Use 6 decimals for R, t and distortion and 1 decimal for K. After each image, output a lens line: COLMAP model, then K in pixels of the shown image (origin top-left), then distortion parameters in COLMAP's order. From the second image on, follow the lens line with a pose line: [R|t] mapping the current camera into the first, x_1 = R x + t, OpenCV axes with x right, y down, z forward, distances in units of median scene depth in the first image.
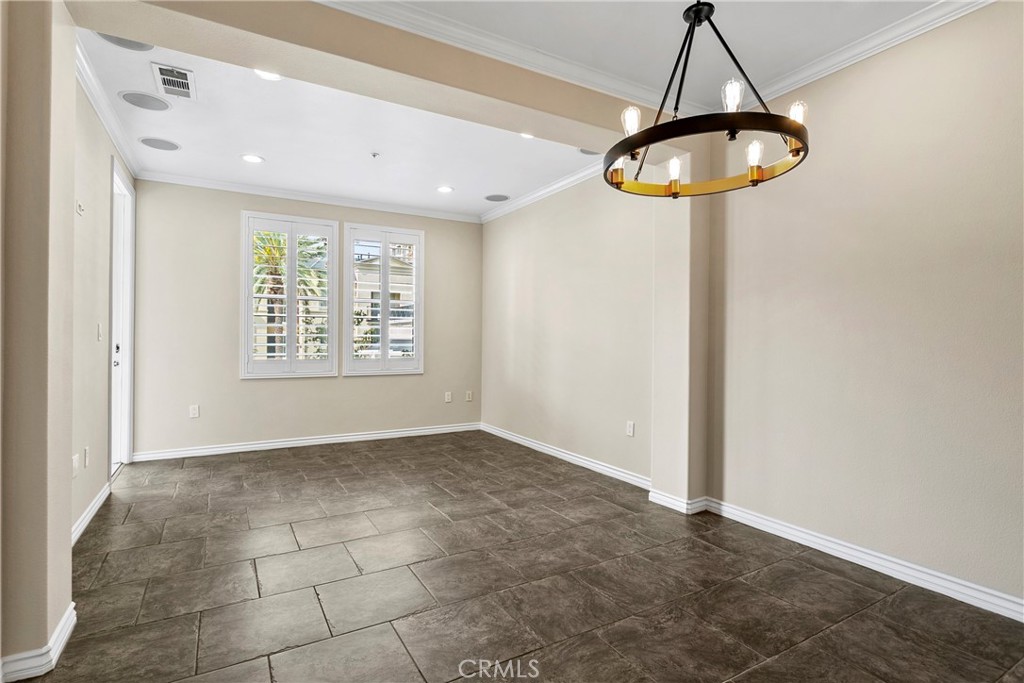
lens RADIAL K [[494.7, 0, 505.5], [0, 494.7, 338.2], [0, 0, 1]] dist [-0.014286, 0.005380]
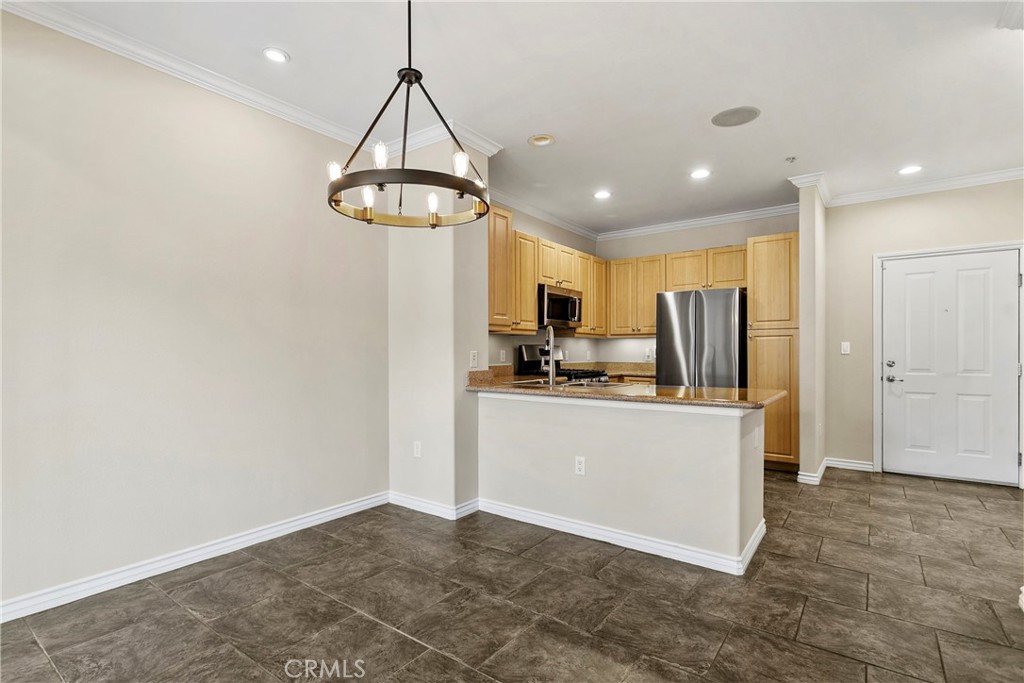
lens RADIAL K [[489.9, 0, 501.7], [0, 489.9, 355.3], [0, 0, 1]] dist [0.005793, 0.000976]
pose [[-0.391480, -0.013313, 0.920090, -0.327328], [-0.004471, 0.999911, 0.012565, -0.001425], [-0.920176, 0.000805, -0.391505, 0.522143]]
